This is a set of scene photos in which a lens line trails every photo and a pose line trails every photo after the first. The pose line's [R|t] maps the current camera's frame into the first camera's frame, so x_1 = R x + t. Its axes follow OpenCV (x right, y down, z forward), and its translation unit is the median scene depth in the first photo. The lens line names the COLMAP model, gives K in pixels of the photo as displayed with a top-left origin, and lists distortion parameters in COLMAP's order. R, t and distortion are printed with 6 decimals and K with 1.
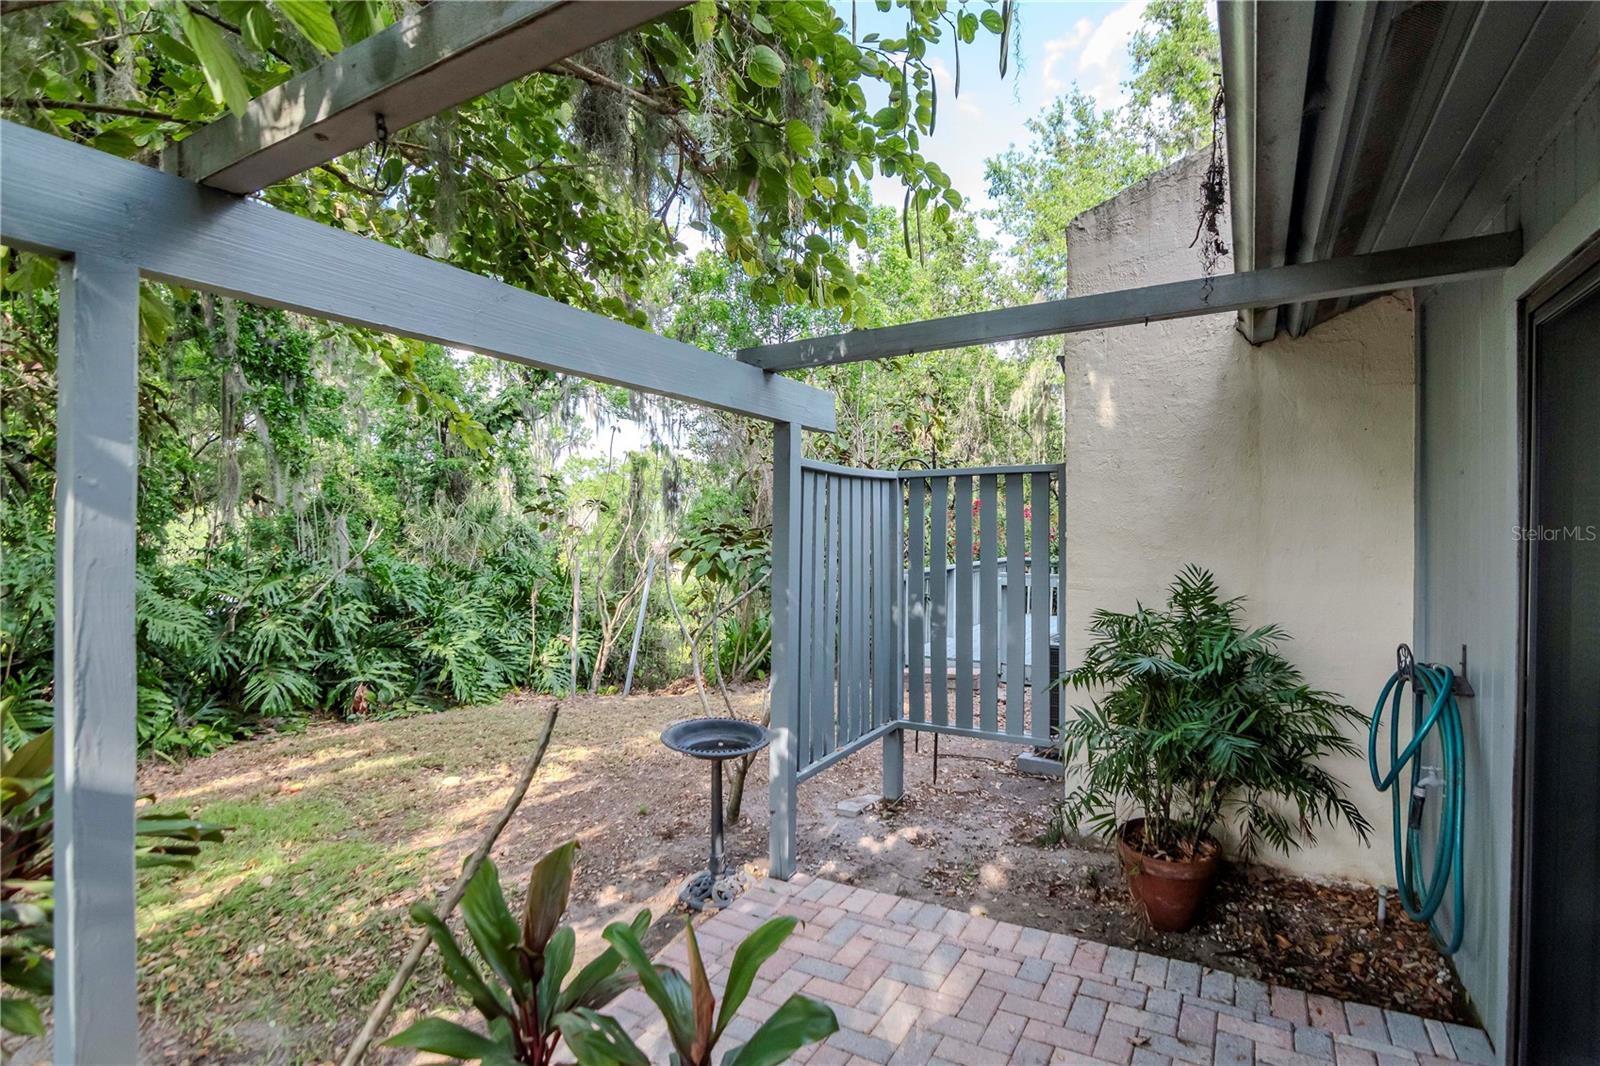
lens RADIAL K [[784.1, 0, 800.0], [0, 784.1, 533.0], [0, 0, 1]] dist [-0.004312, -0.002461]
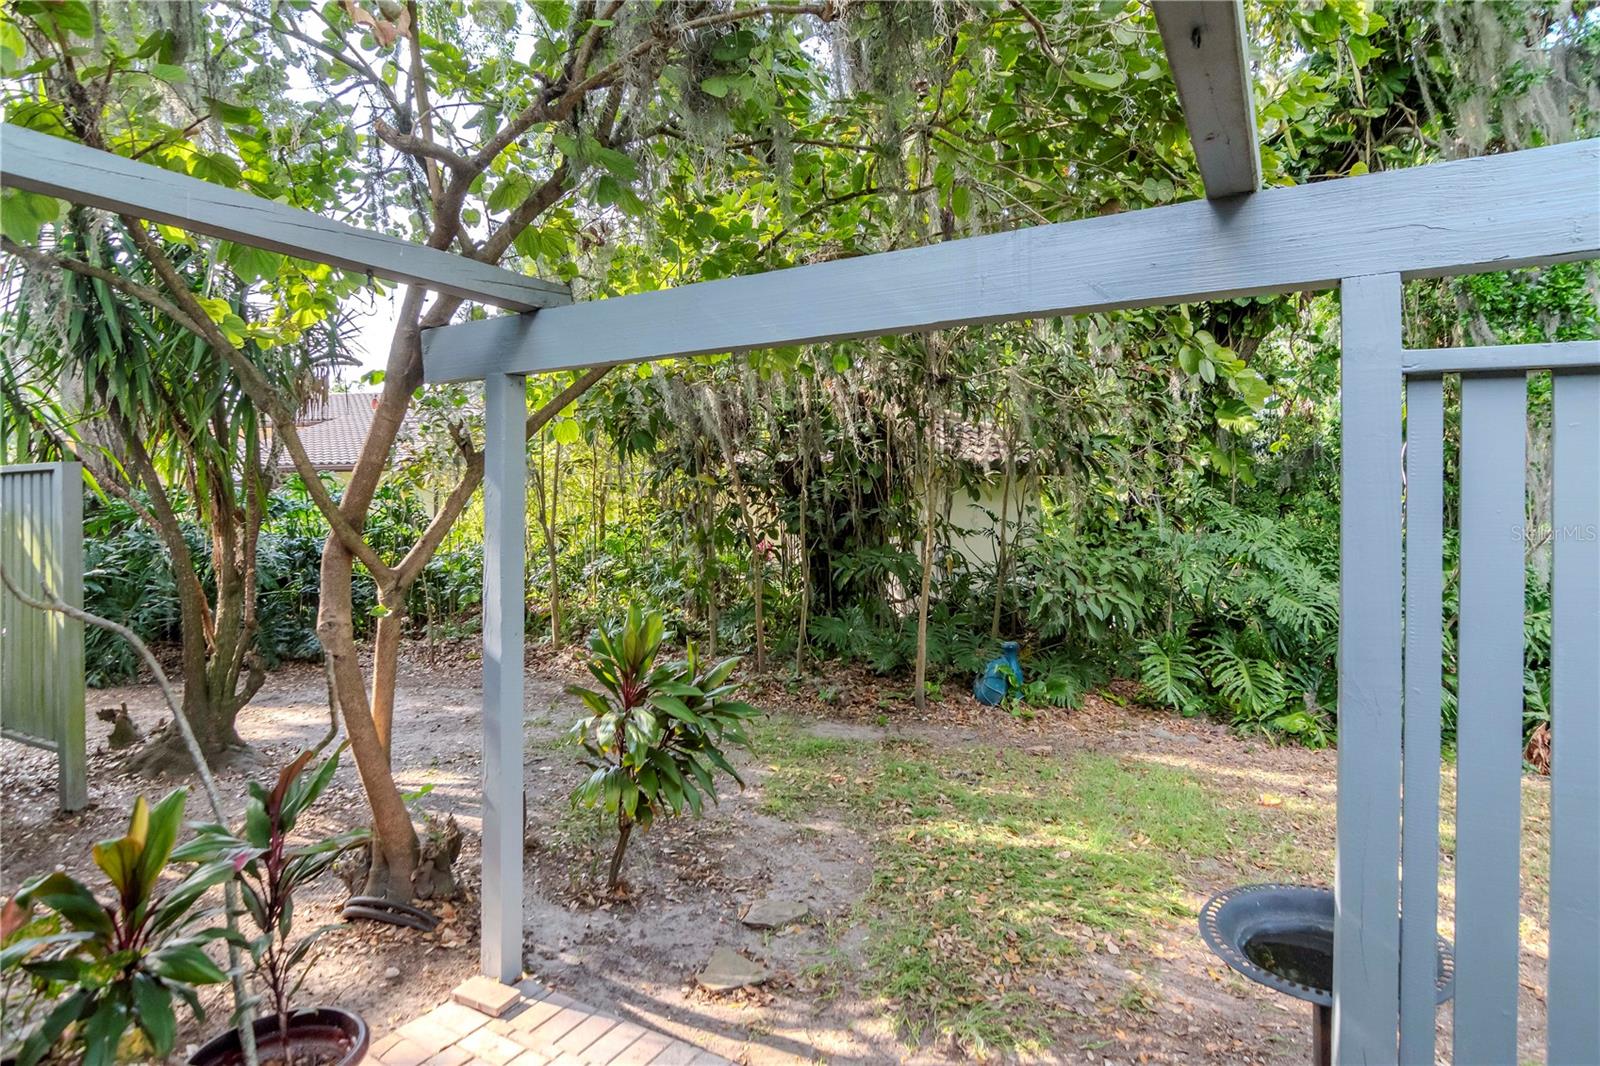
lens RADIAL K [[835.3, 0, 825.0], [0, 835.3, 505.0], [0, 0, 1]] dist [-0.004824, -0.001155]
pose [[0.005957, 0.000133, -0.999982, 0.234515], [-0.005117, 0.999987, 0.000103, -0.007835], [0.999969, 0.005116, 0.005957, 0.376290]]
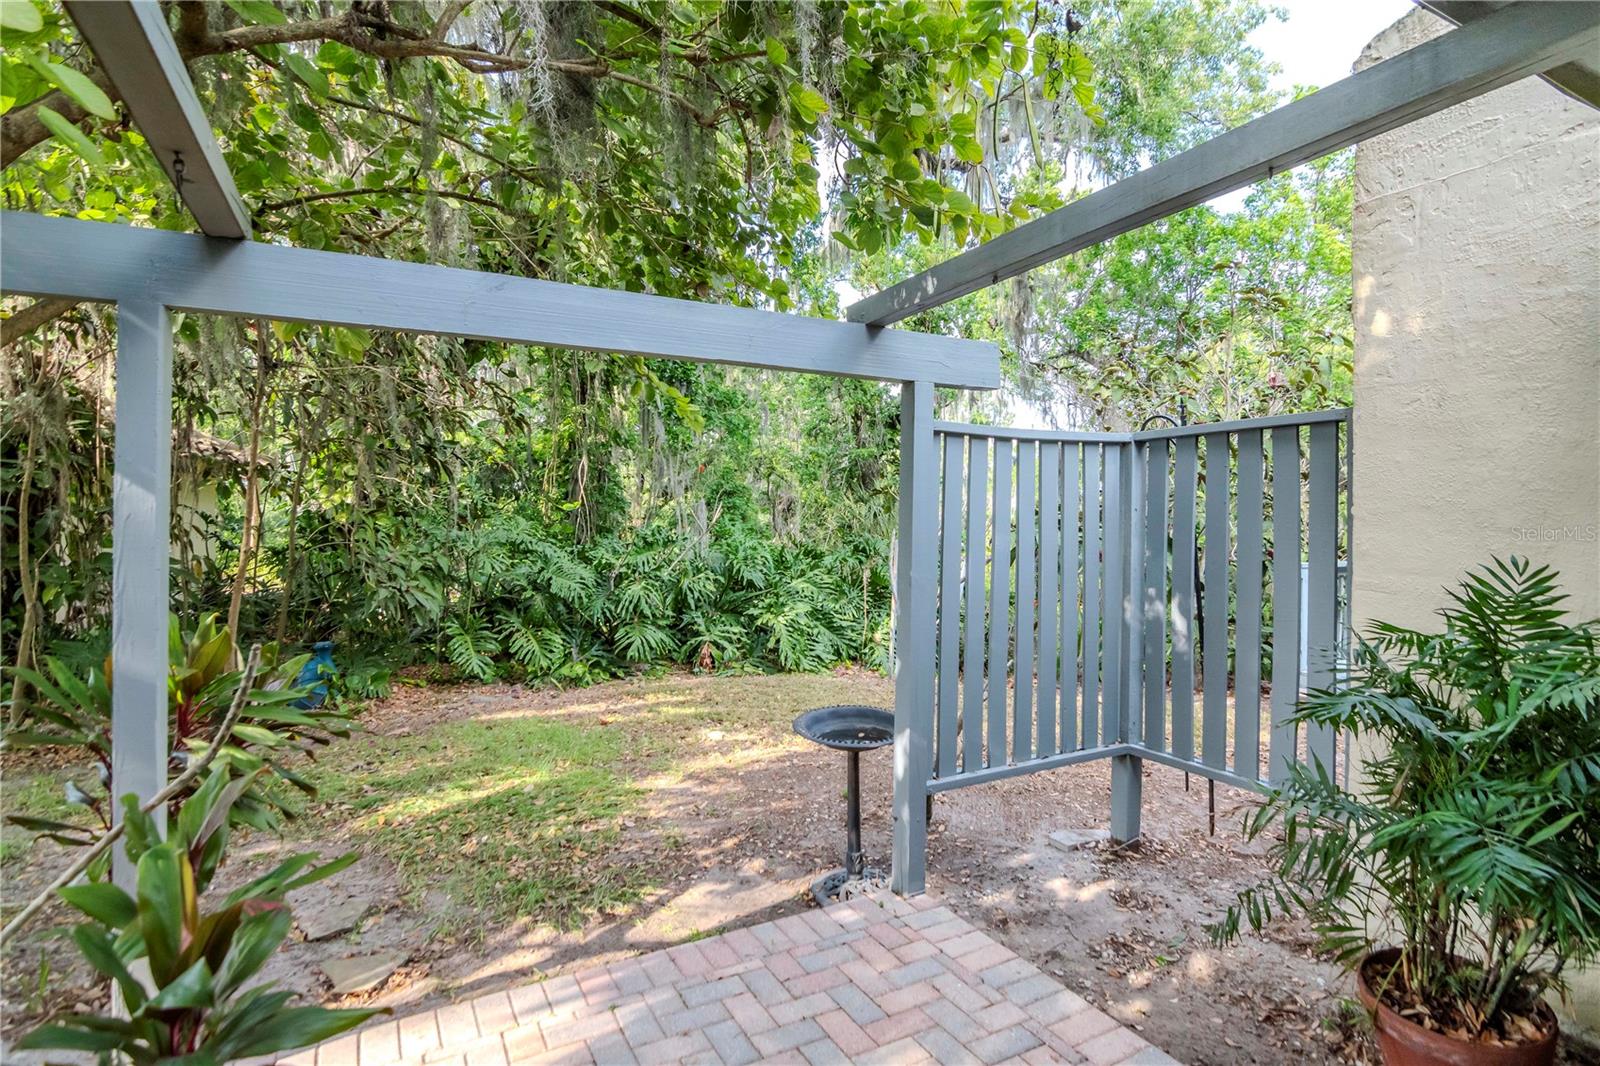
lens RADIAL K [[782.7, 0, 783.8], [0, 782.7, 519.2], [0, 0, 1]] dist [-0.003786, -0.002184]
pose [[0.840687, 0.006143, -0.541486, 0.185161], [-0.006064, 0.999980, 0.001930, 0.007436], [0.541487, 0.001661, 0.840708, 0.097951]]
